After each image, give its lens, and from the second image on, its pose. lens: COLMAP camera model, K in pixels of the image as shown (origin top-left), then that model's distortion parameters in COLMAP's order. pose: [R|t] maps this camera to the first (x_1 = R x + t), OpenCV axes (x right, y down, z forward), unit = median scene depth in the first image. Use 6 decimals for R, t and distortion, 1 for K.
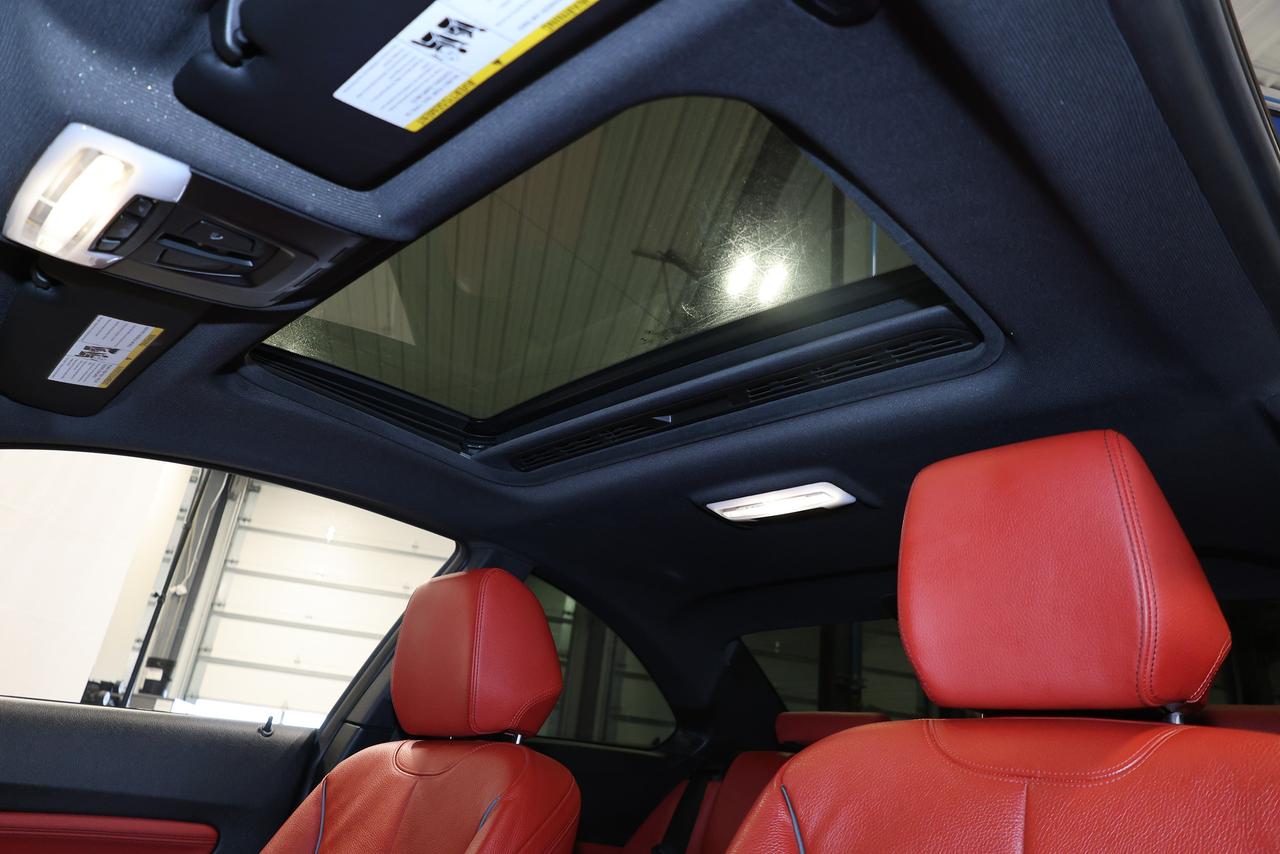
lens RADIAL K [[877.4, 0, 630.9], [0, 877.4, 424.8], [0, 0, 1]] dist [-0.005204, 0.008709]
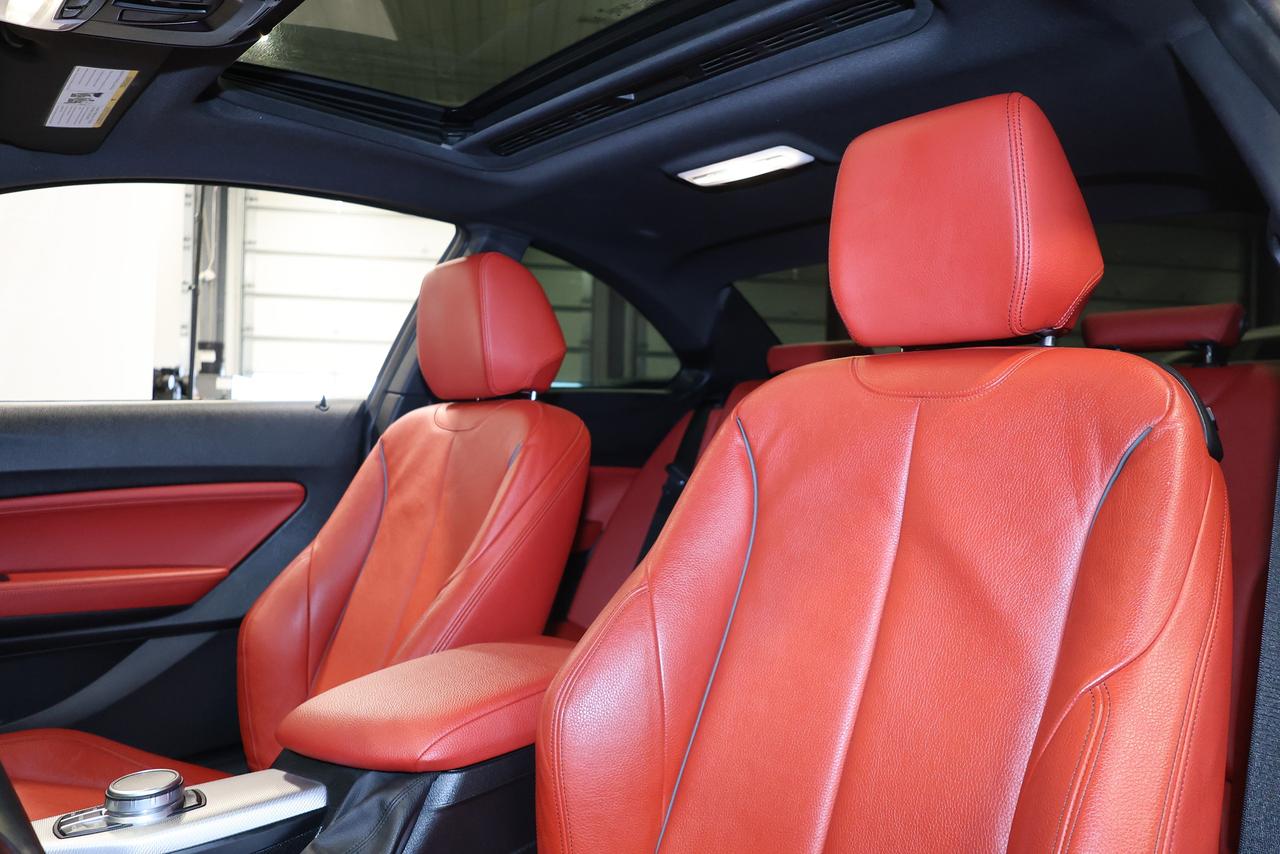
lens RADIAL K [[877.4, 0, 618.1], [0, 877.4, 427.9], [0, 0, 1]] dist [-0.005204, 0.008709]
pose [[0.994553, -0.088925, -0.054370, 0.047410], [0.103168, 0.914125, 0.392087, -0.054613], [0.014835, -0.395561, 0.918320, -0.101826]]
